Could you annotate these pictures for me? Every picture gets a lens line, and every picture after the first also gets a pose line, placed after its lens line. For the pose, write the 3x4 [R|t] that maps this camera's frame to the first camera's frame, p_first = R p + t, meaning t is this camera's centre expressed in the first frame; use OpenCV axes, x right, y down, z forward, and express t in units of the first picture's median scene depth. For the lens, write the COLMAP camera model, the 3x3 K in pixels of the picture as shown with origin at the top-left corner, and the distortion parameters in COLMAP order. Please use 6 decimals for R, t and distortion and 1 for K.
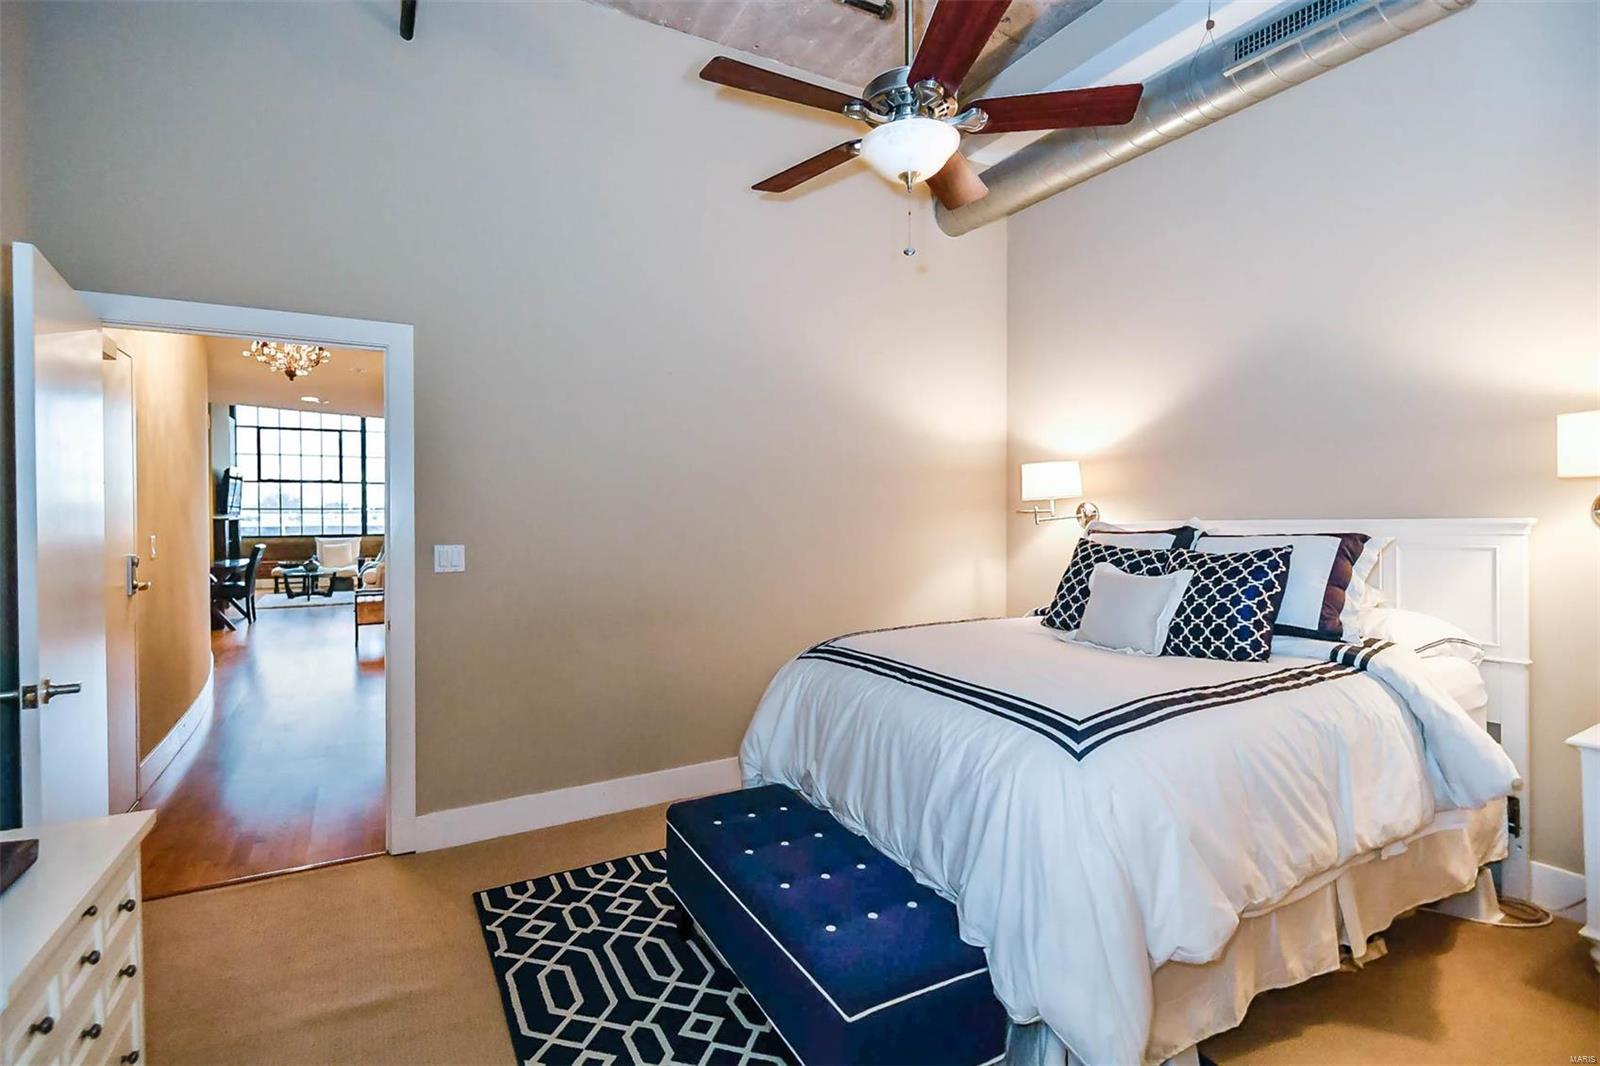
lens RADIAL K [[773.2, 0, 803.4], [0, 773.2, 516.4], [0, 0, 1]] dist [-0.001190, -0.000168]
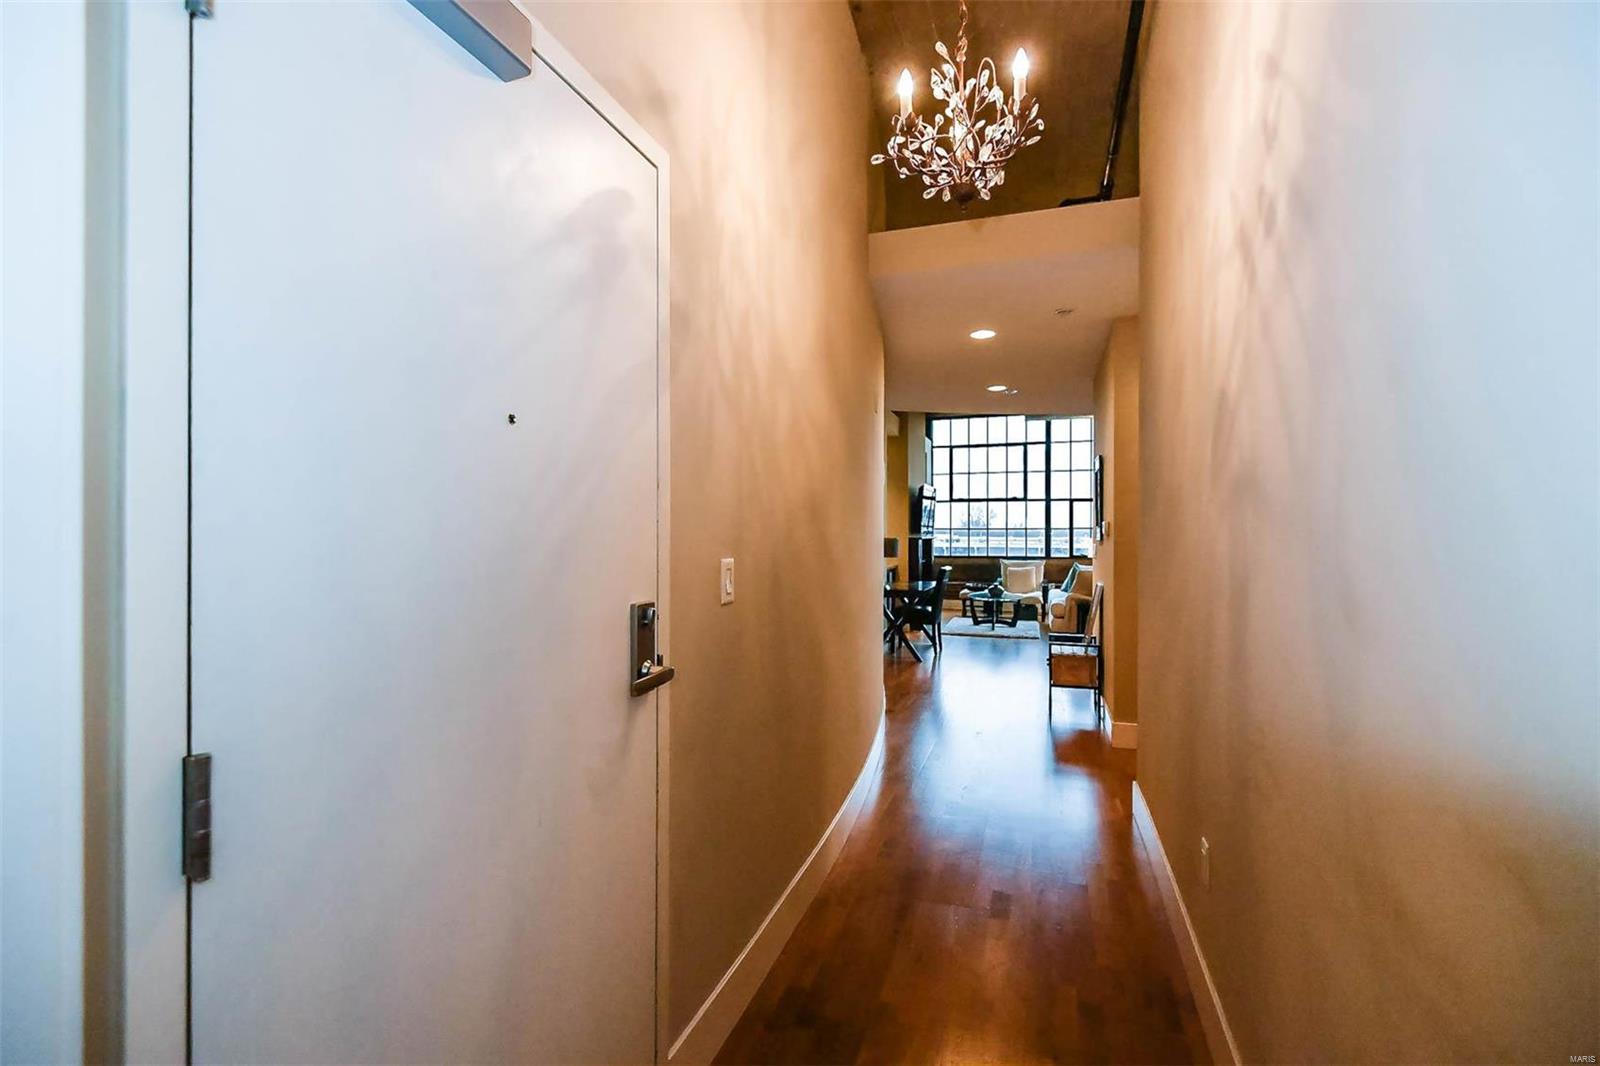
lens RADIAL K [[747.6, 0, 792.7], [0, 747.6, 545.9], [0, 0, 1]] dist [-0.001825, -0.000443]
pose [[0.672806, 0.013684, -0.739692, -0.137180], [-0.008550, 0.999906, 0.010721, 0.003633], [0.739769, -0.000889, 0.672860, 0.214457]]
